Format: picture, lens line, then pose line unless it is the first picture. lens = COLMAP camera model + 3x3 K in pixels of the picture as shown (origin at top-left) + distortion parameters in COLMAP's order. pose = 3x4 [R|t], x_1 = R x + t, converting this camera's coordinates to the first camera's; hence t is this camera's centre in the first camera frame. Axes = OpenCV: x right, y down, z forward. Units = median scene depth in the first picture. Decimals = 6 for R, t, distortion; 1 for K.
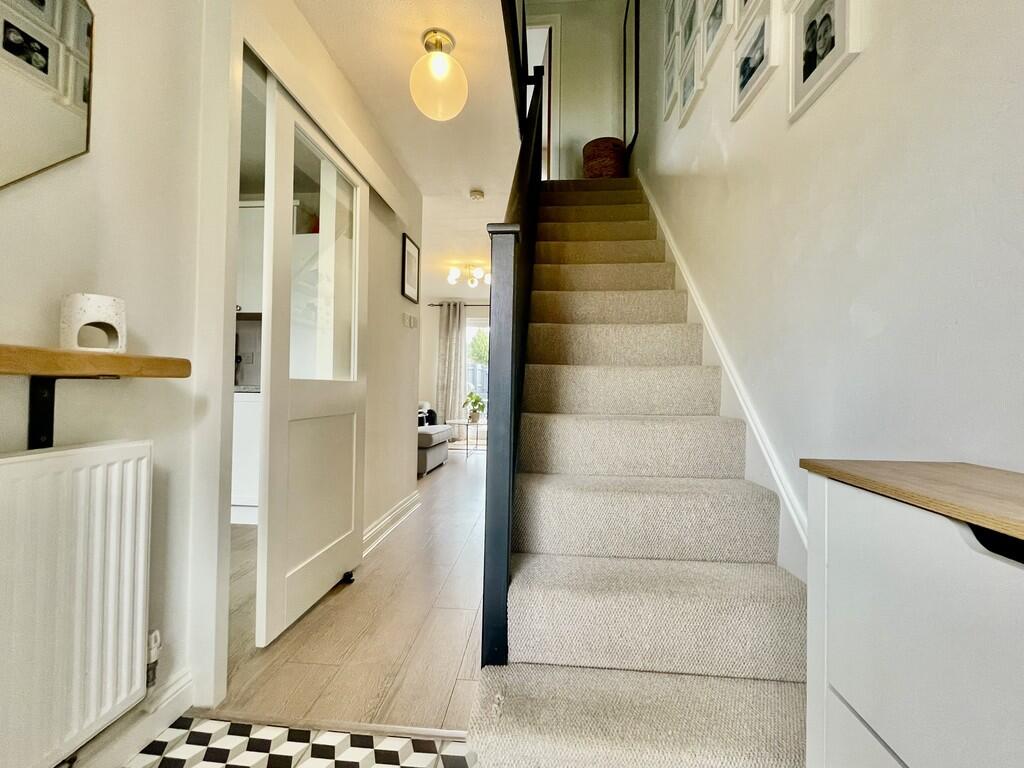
lens RADIAL K [[416.9, 0, 512.0], [0, 416.9, 384.0], [0, 0, 1]] dist [-0.000338, -0.000258]
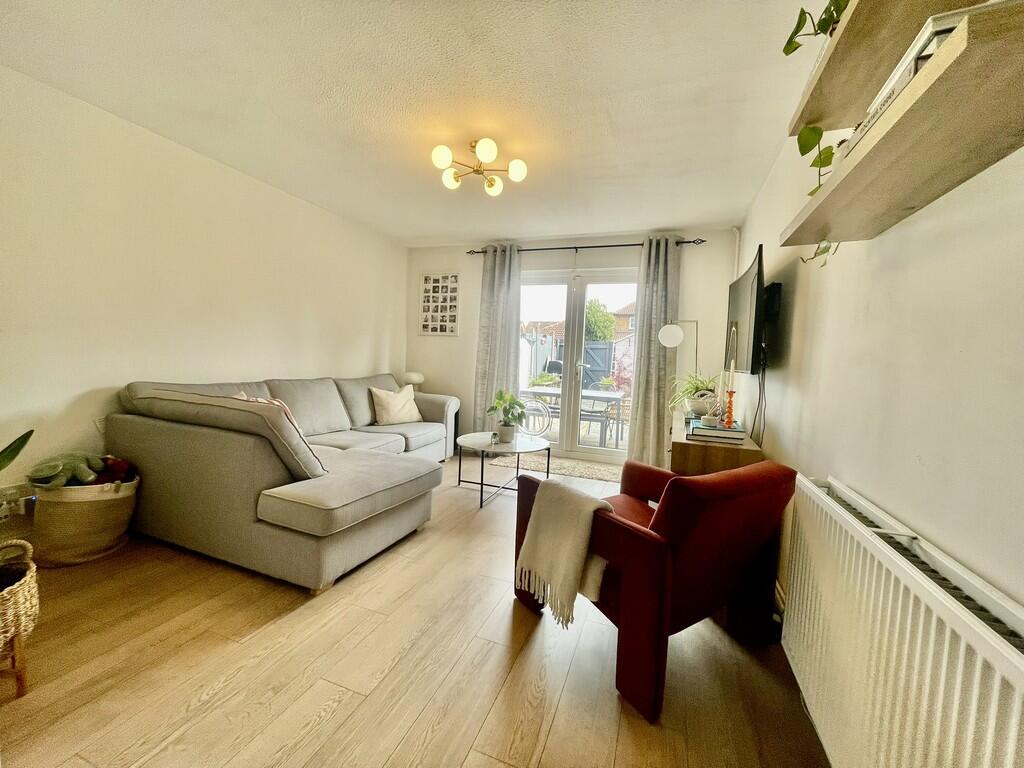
lens RADIAL K [[416.9, 0, 512.0], [0, 416.9, 384.0], [0, 0, 1]] dist [-0.000338, -0.000258]
pose [[0.963296, 0.043791, -0.264846, 0.057647], [-0.027901, 0.997594, 0.063466, -0.022544], [0.266988, -0.053747, 0.962200, 0.364856]]
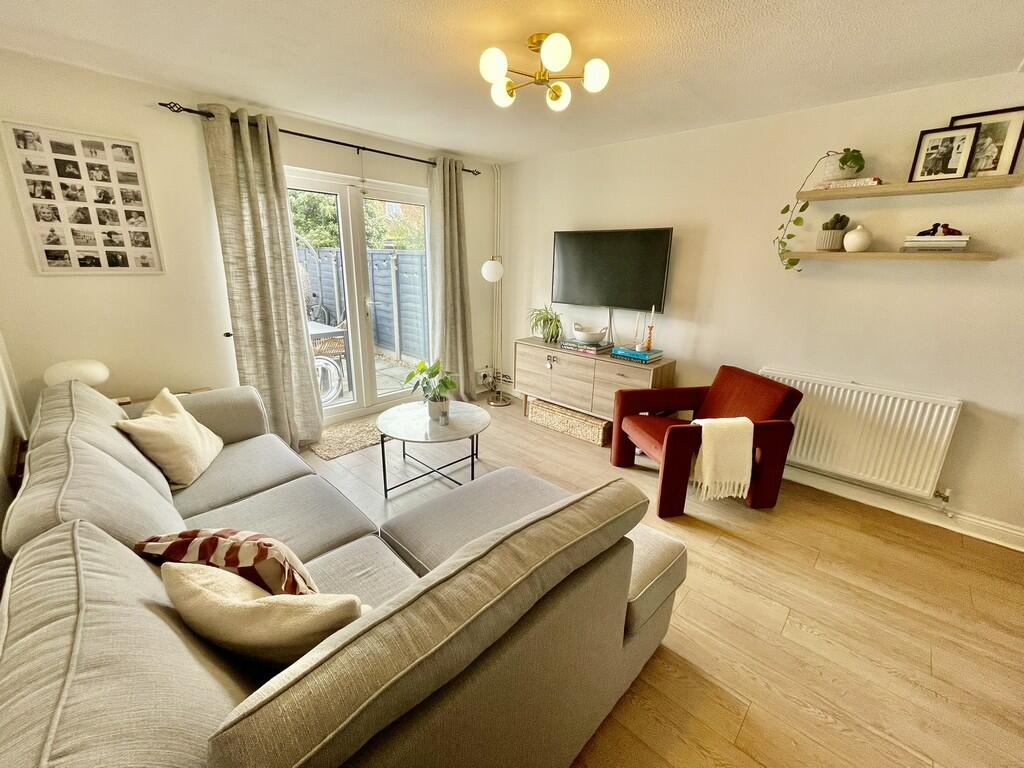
lens RADIAL K [[416.9, 0, 512.0], [0, 416.9, 384.0], [0, 0, 1]] dist [-0.000338, -0.000258]
pose [[0.611591, -0.231782, 0.756462, -0.339403], [-0.015366, 0.952465, 0.304261, -0.081373], [-0.791025, -0.197707, 0.578957, 0.542806]]
